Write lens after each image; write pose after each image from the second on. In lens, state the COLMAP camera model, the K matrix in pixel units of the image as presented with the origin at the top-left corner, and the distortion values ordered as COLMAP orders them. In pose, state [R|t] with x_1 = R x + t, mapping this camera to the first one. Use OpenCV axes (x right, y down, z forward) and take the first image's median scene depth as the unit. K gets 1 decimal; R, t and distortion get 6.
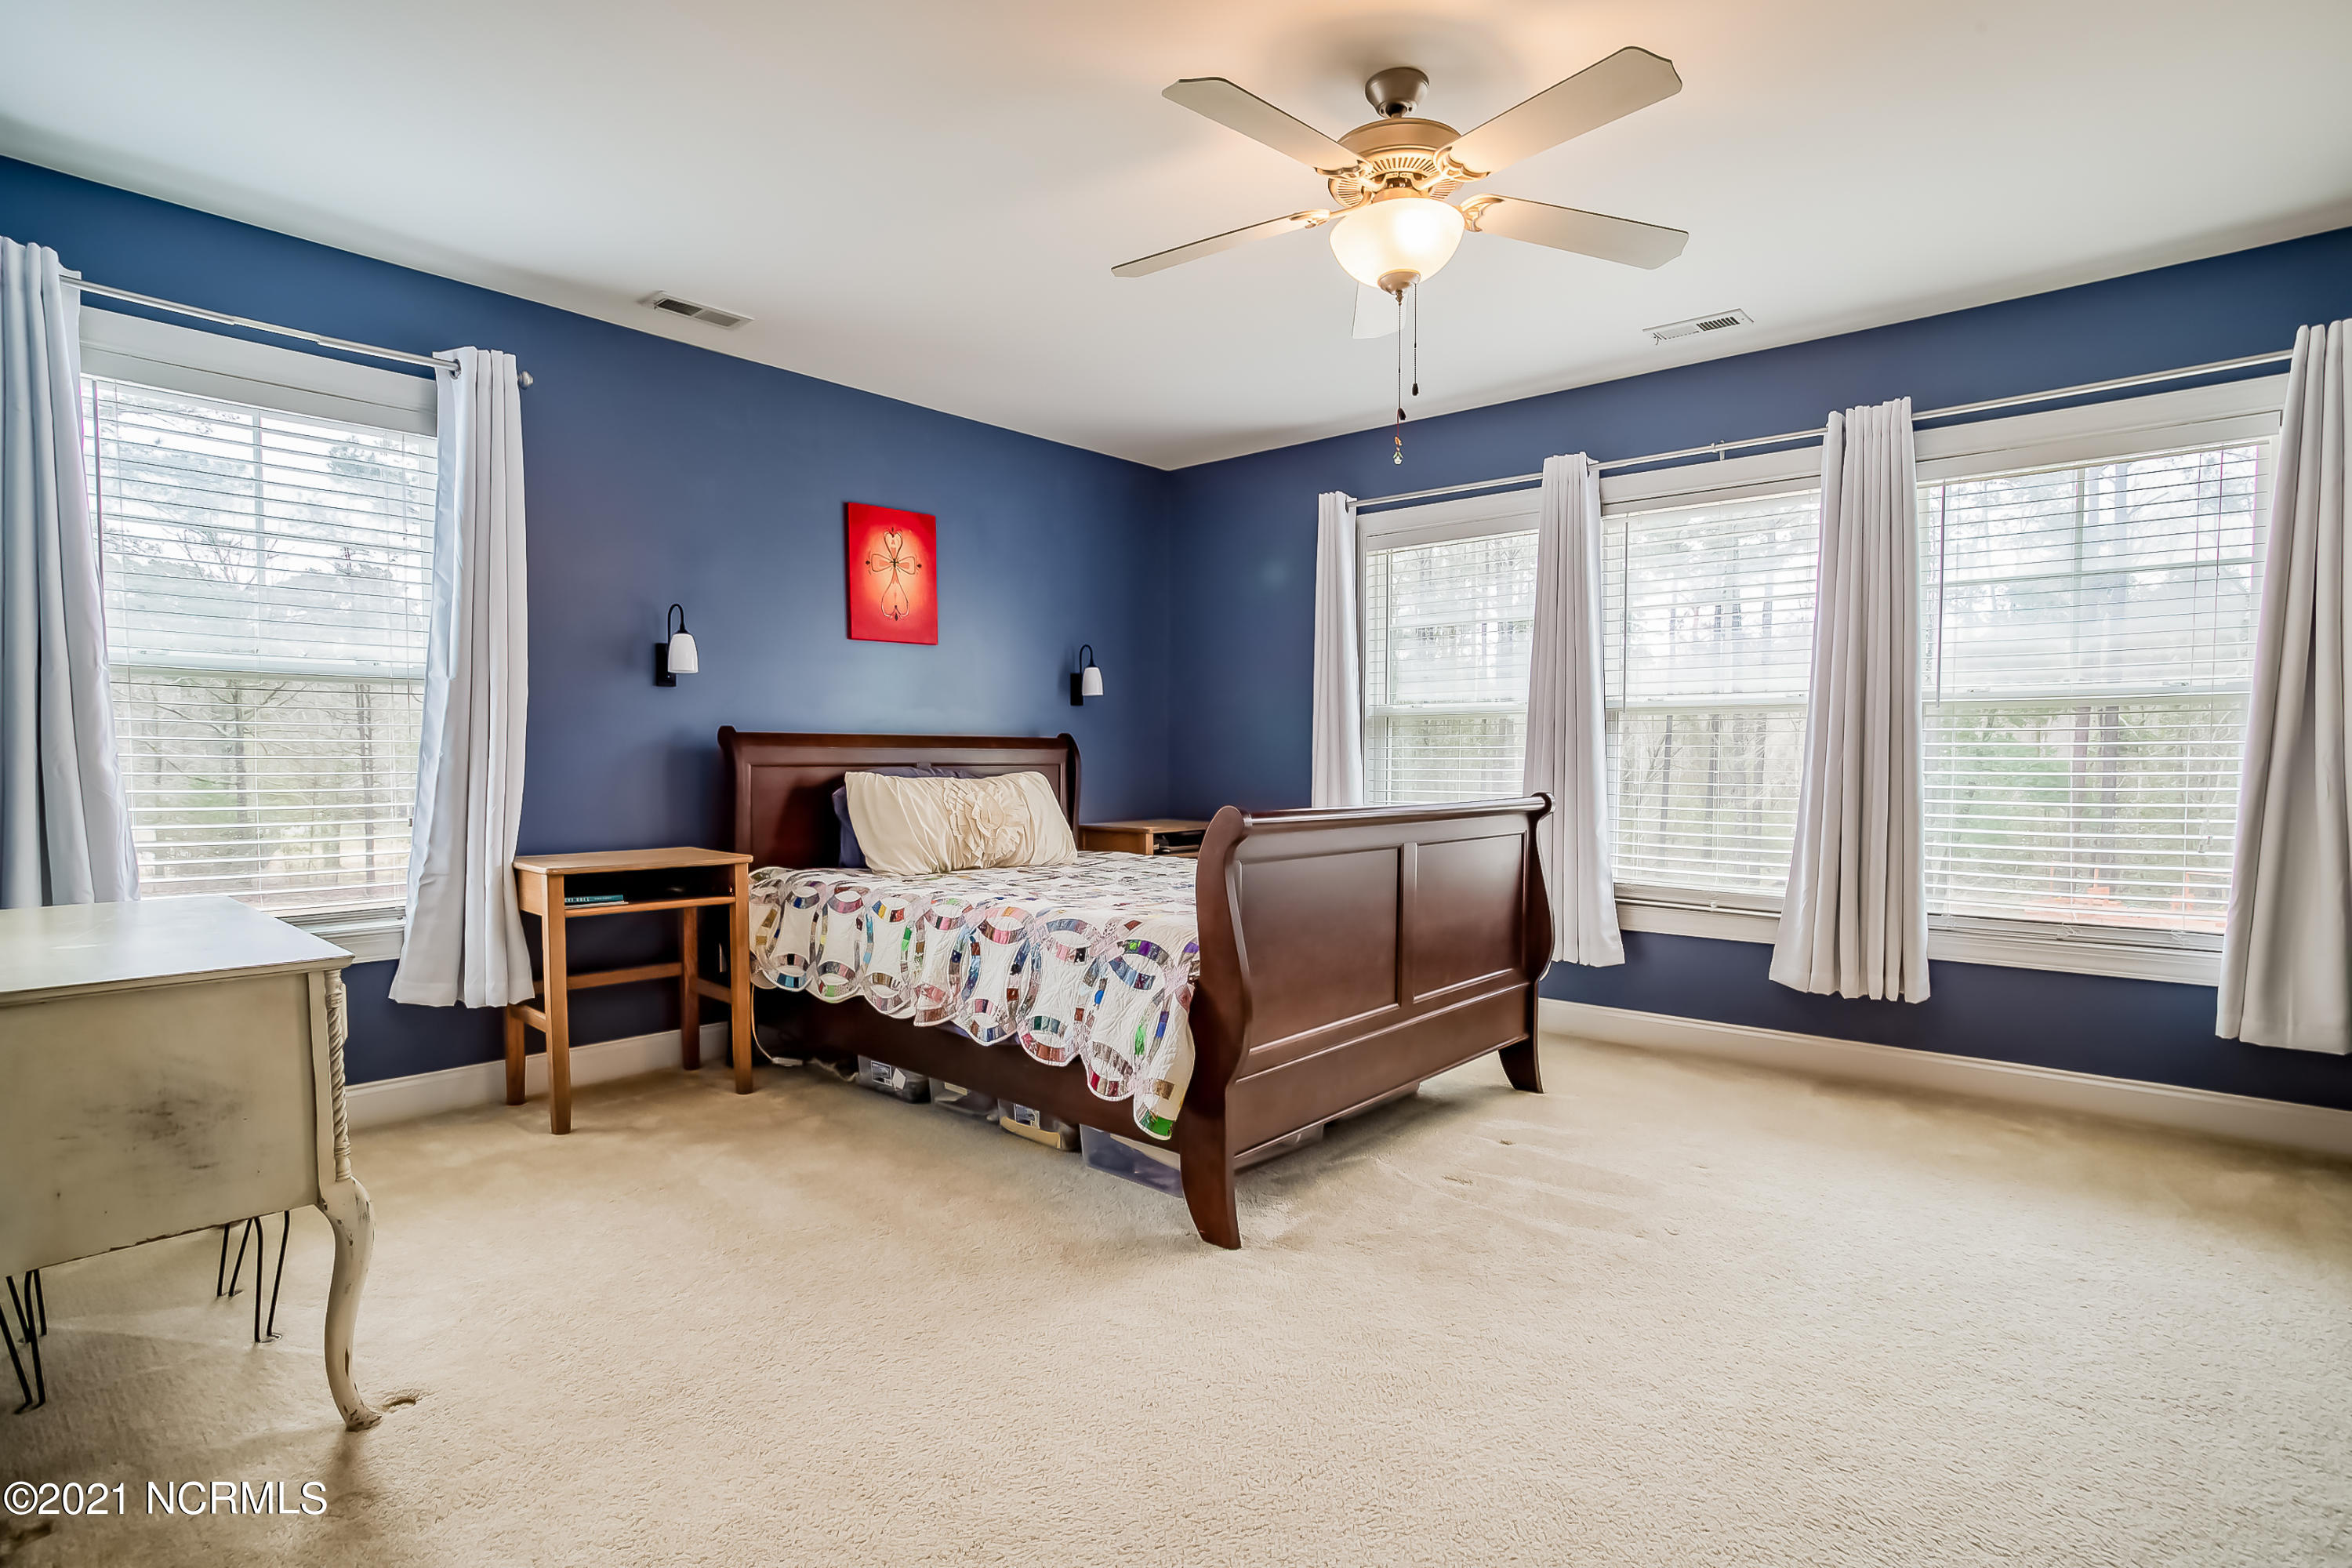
lens RADIAL K [[1174.0, 0, 1167.5], [0, 1174.0, 803.0], [0, 0, 1]] dist [-0.038169, 0.013532]
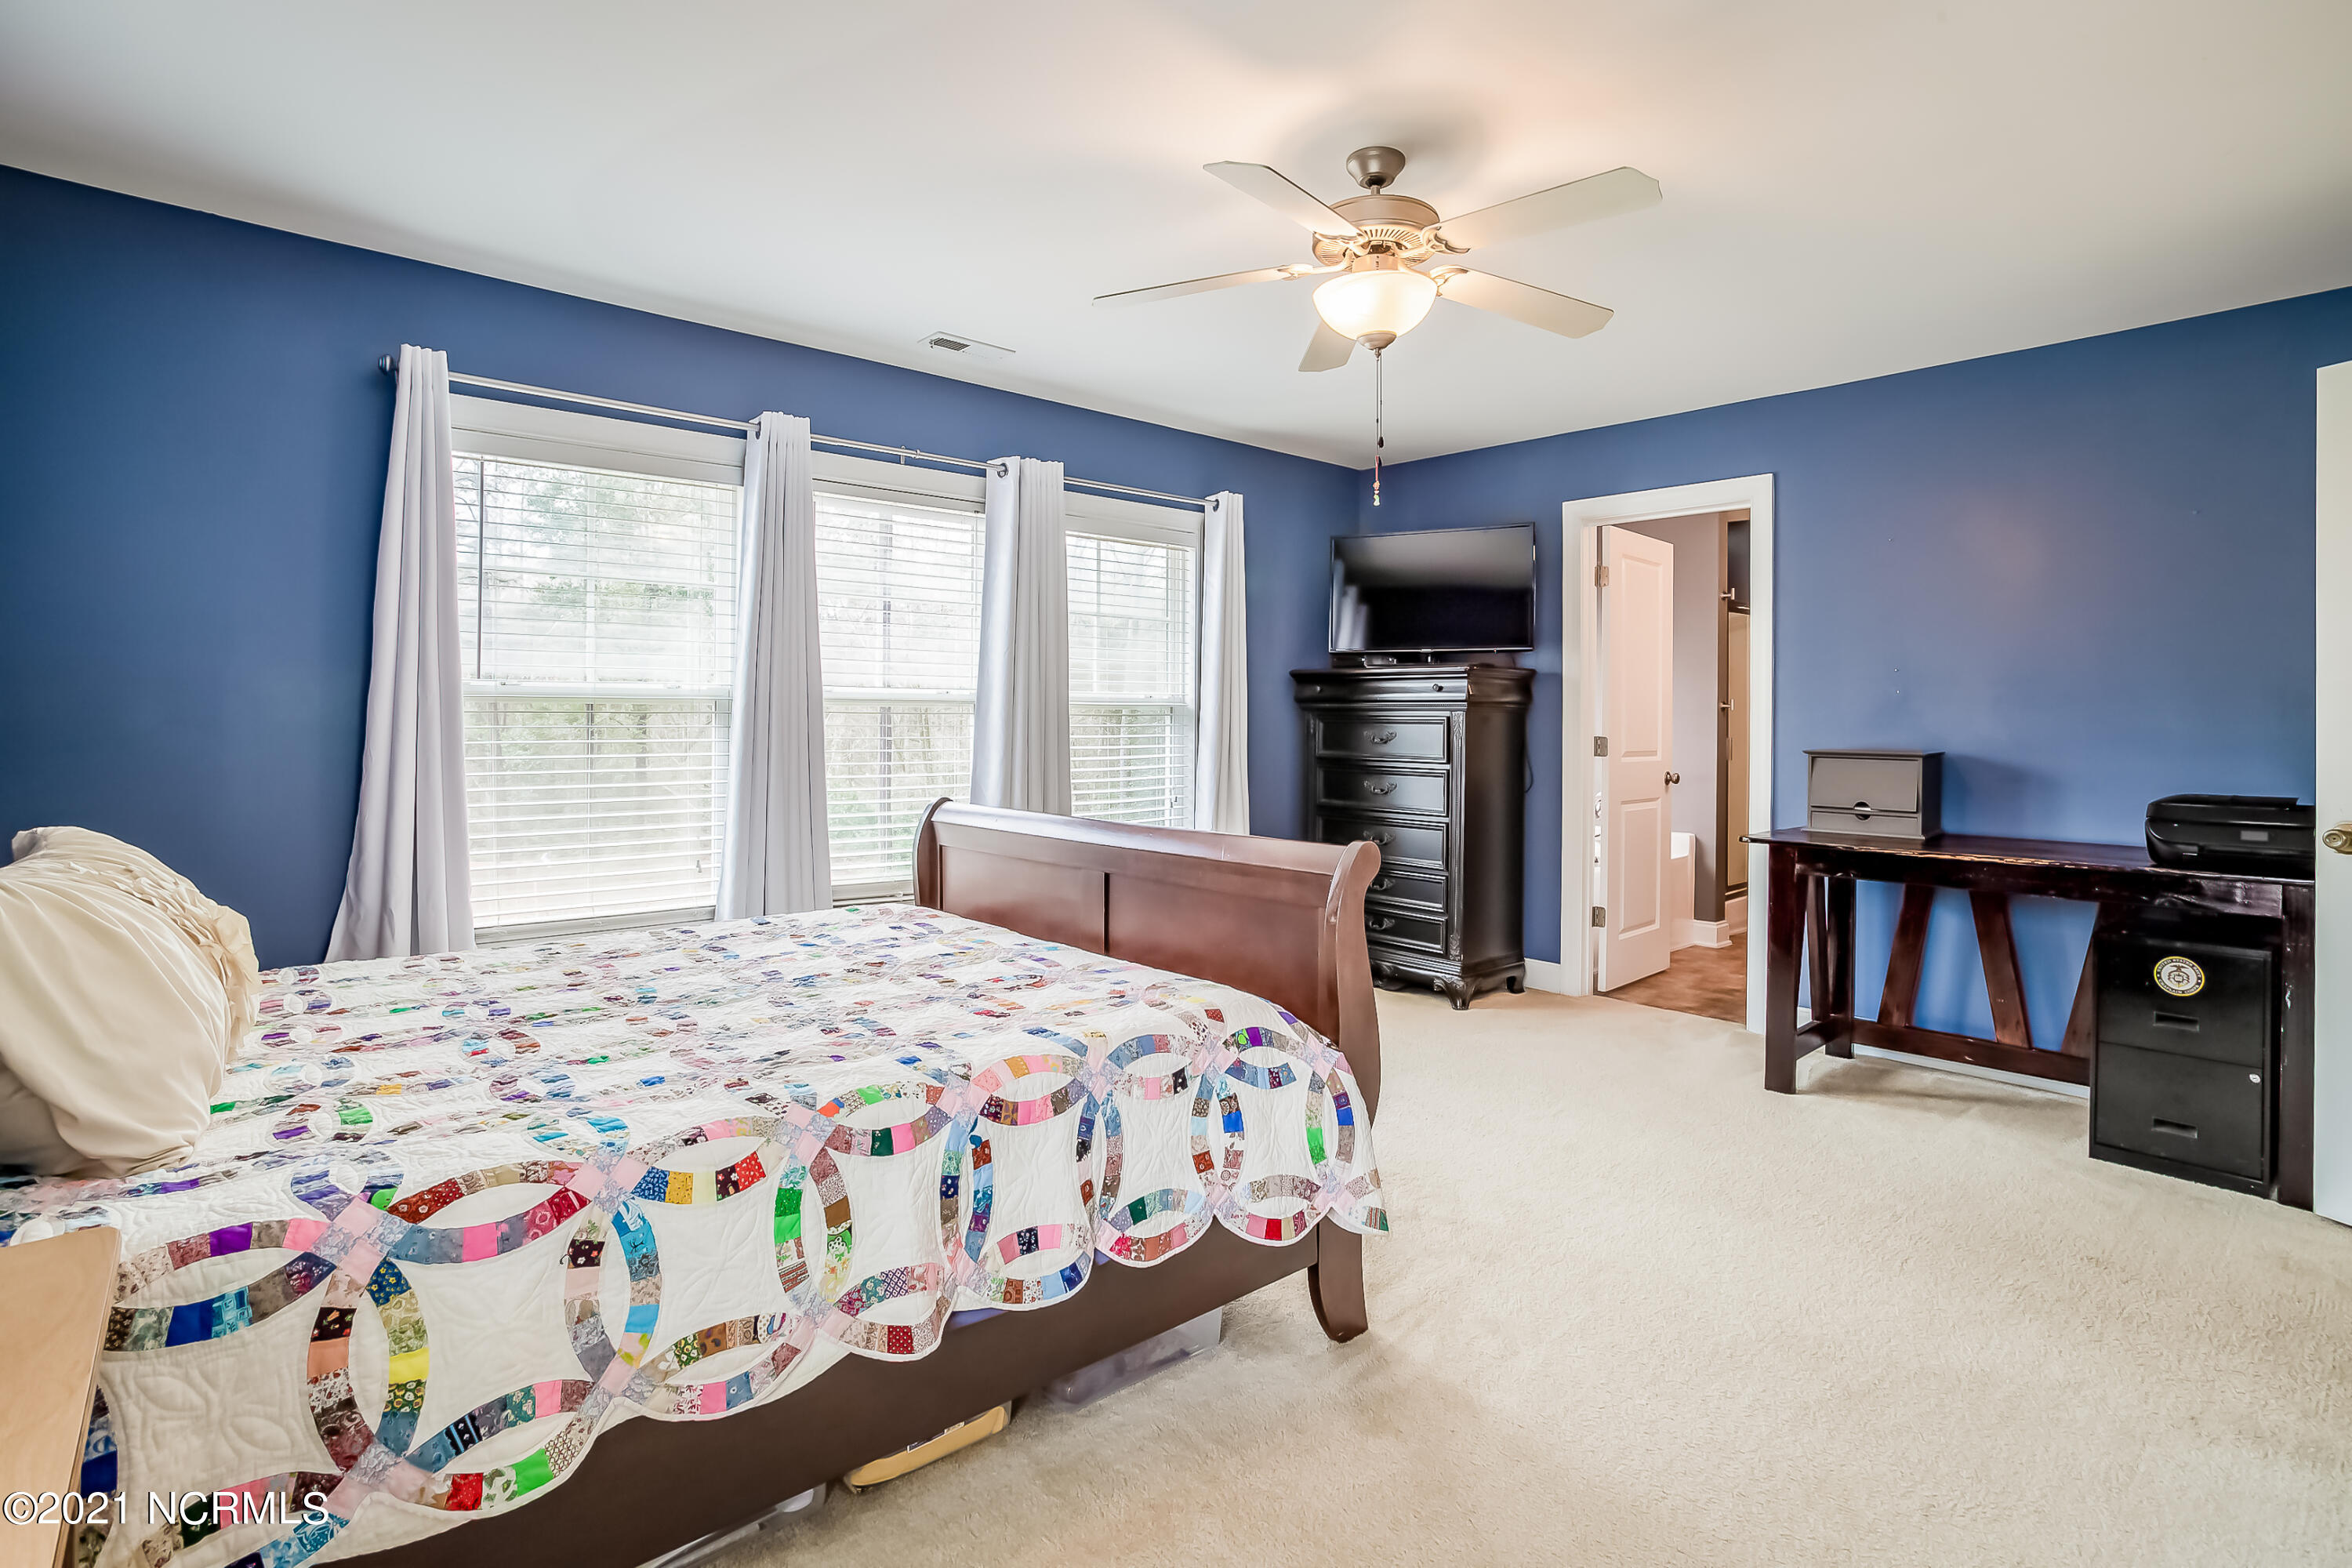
lens RADIAL K [[1174.0, 0, 1183.7], [0, 1174.0, 731.0], [0, 0, 1]] dist [-0.038169, 0.013532]
pose [[0.107899, -0.011477, 0.994096, -0.650399], [0.031911, 0.999458, 0.008075, -0.070758], [-0.993650, 0.030851, 0.108207, 0.784843]]
